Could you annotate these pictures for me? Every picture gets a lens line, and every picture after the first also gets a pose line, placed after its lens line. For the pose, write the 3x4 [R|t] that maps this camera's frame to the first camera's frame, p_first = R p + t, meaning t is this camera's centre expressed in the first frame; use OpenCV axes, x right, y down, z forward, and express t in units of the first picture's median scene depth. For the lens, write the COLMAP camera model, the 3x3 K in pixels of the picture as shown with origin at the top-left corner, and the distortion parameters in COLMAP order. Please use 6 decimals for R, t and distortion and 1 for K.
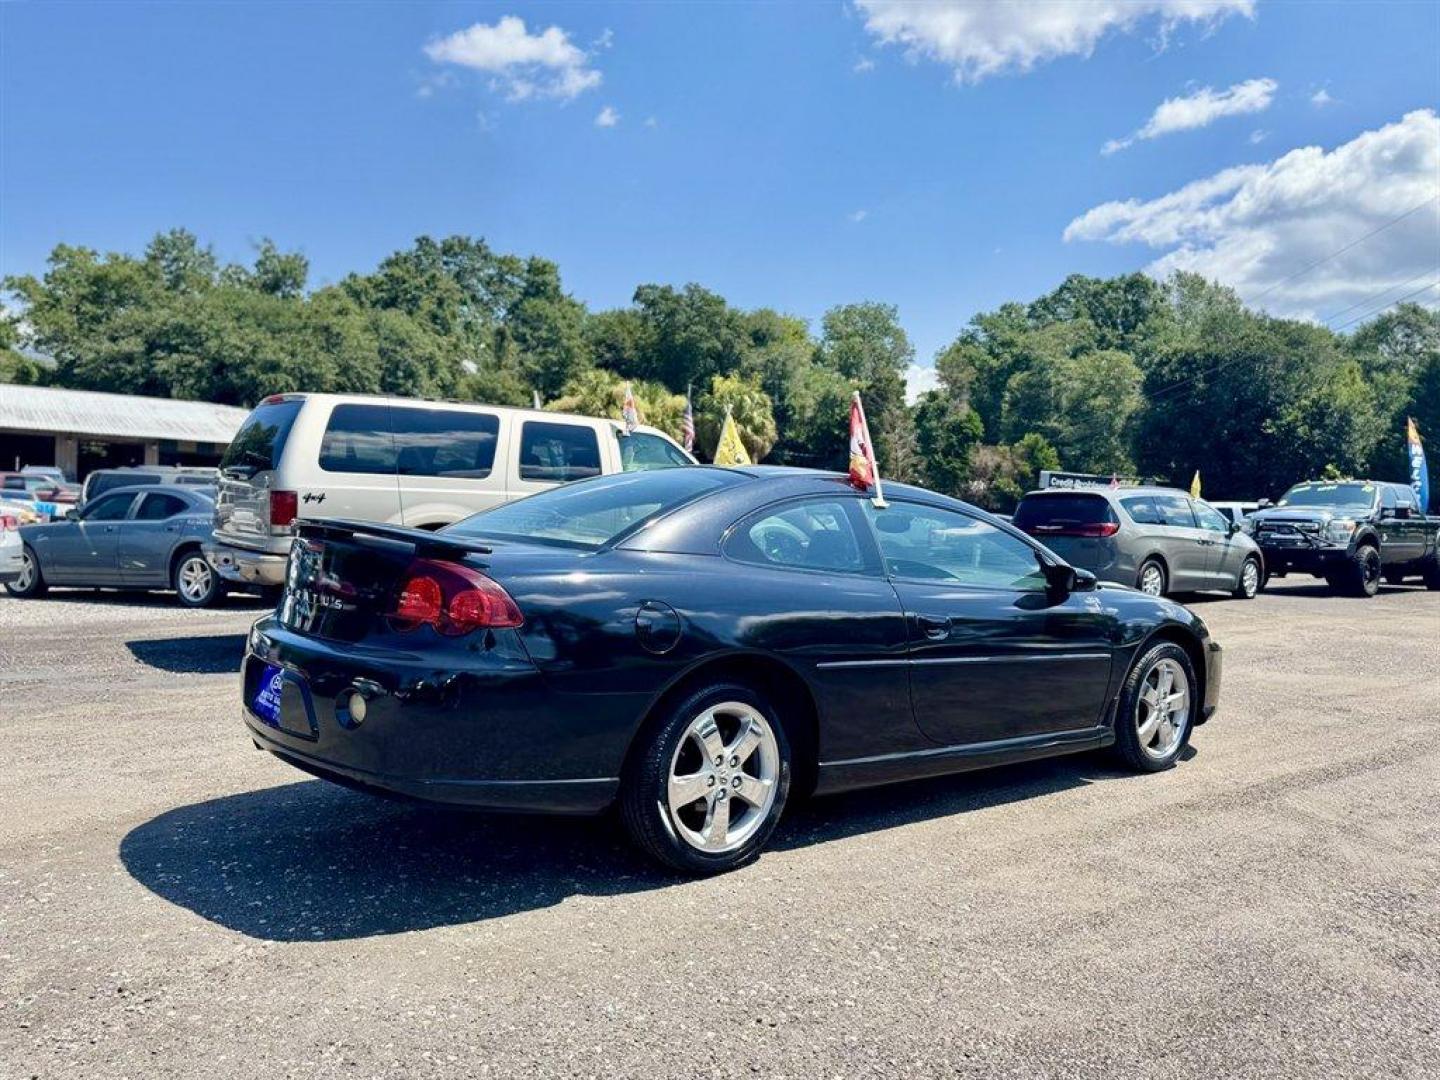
lens RADIAL K [[1094.4, 0, 728.5], [0, 1094.4, 532.4], [0, 0, 1]] dist [0.005216, -0.017892]
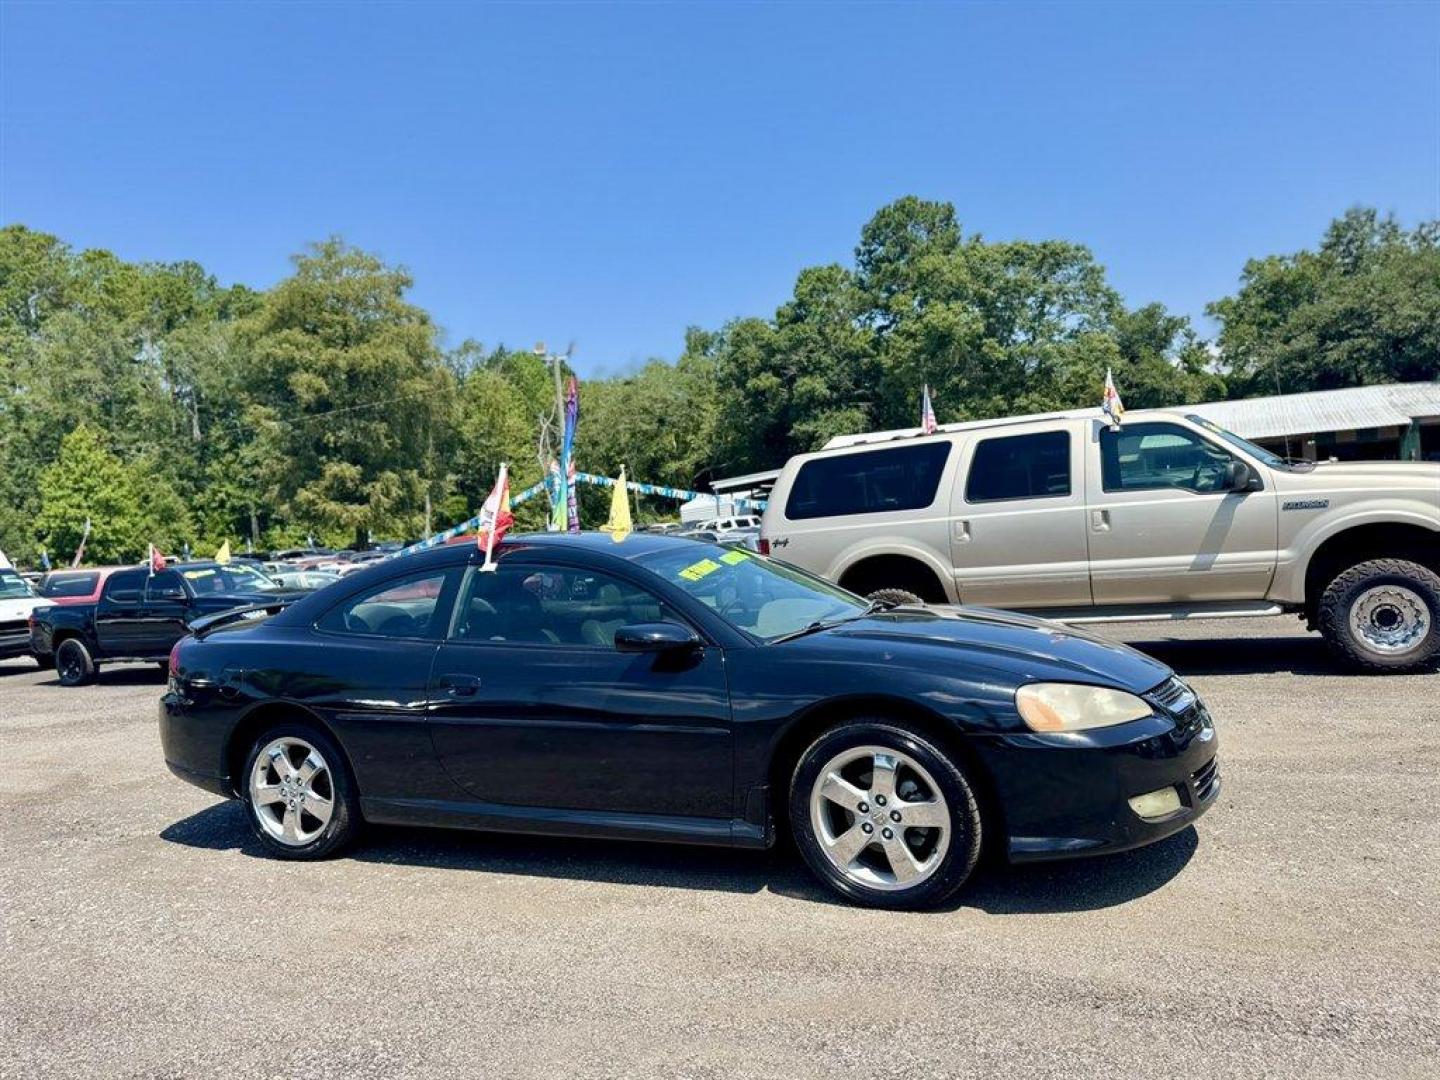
lens RADIAL K [[1094.4, 0, 719.4], [0, 1094.4, 548.4], [0, 0, 1]] dist [0.005216, -0.017892]
pose [[0.416174, -0.058667, -0.907390, 0.128533], [0.082058, 0.996268, -0.026777, 0.000204], [0.905575, -0.063315, 0.419435, 0.081247]]
